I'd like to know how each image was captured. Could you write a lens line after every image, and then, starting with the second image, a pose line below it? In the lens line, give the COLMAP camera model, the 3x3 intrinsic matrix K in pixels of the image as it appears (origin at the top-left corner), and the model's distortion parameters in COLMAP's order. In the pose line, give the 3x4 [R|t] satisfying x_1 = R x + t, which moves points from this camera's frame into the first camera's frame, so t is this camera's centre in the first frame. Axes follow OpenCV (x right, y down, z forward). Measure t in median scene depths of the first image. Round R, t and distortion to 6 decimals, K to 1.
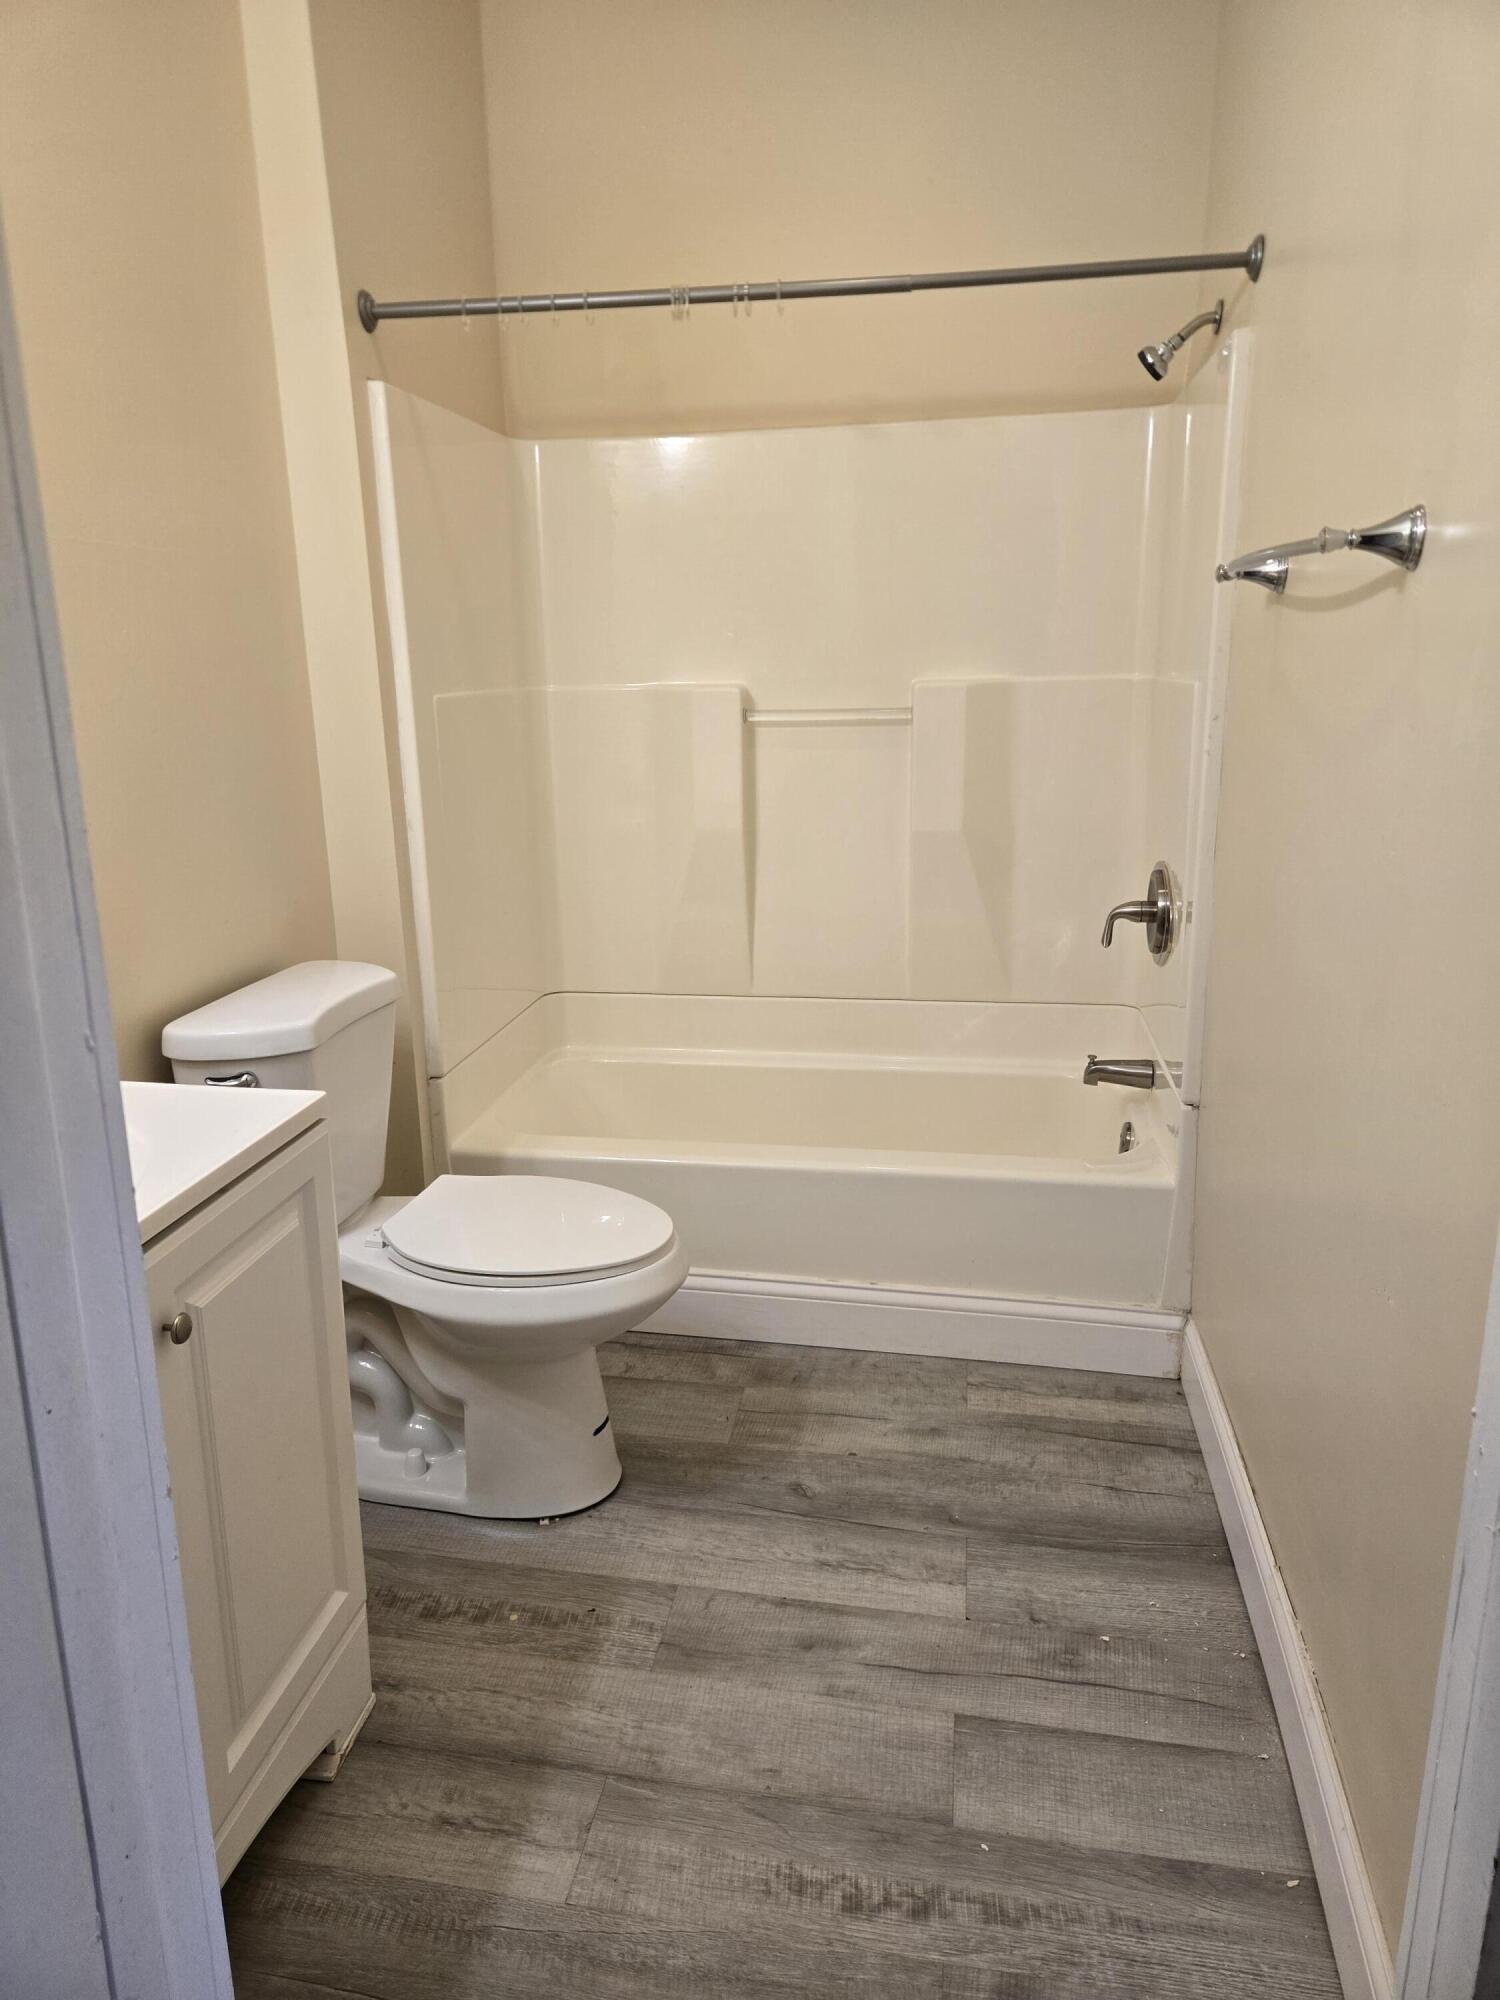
lens RADIAL K [[1343.9, 0, 710.2], [0, 1343.9, 914.9], [0, 0, 1]] dist [0.058738, -0.048280]
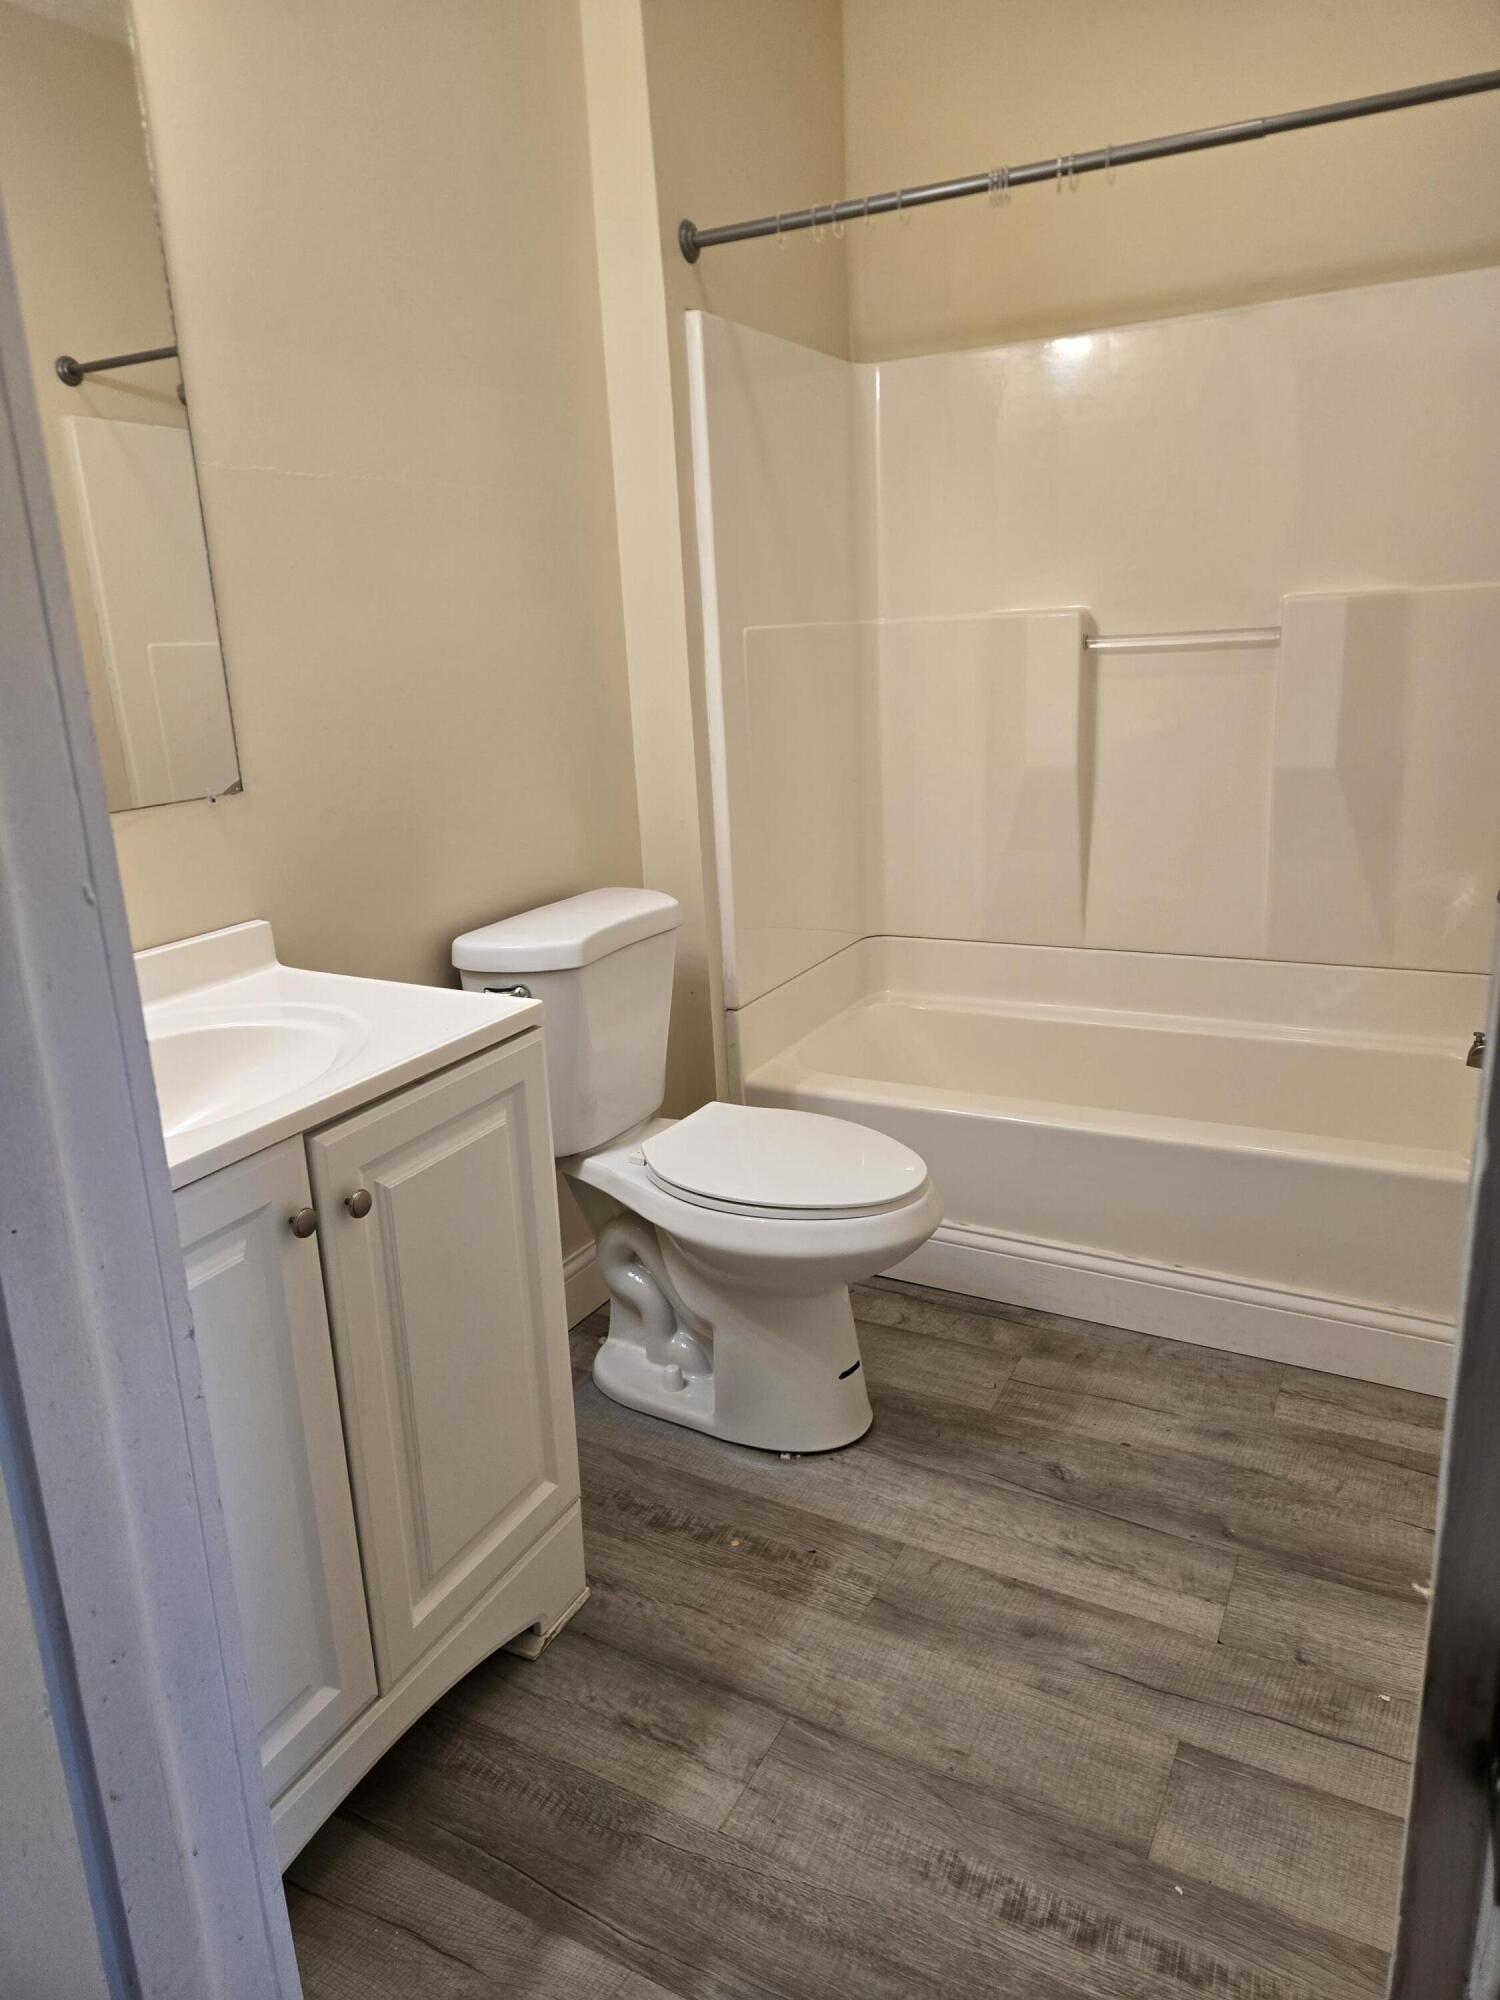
lens RADIAL K [[1343.9, 0, 704.1], [0, 1343.9, 914.4], [0, 0, 1]] dist [0.058738, -0.048280]
pose [[0.948102, 0.040023, -0.315437, 0.116112], [-0.030893, 0.998948, 0.033893, 0.020831], [0.316462, -0.022389, 0.948341, 0.053937]]
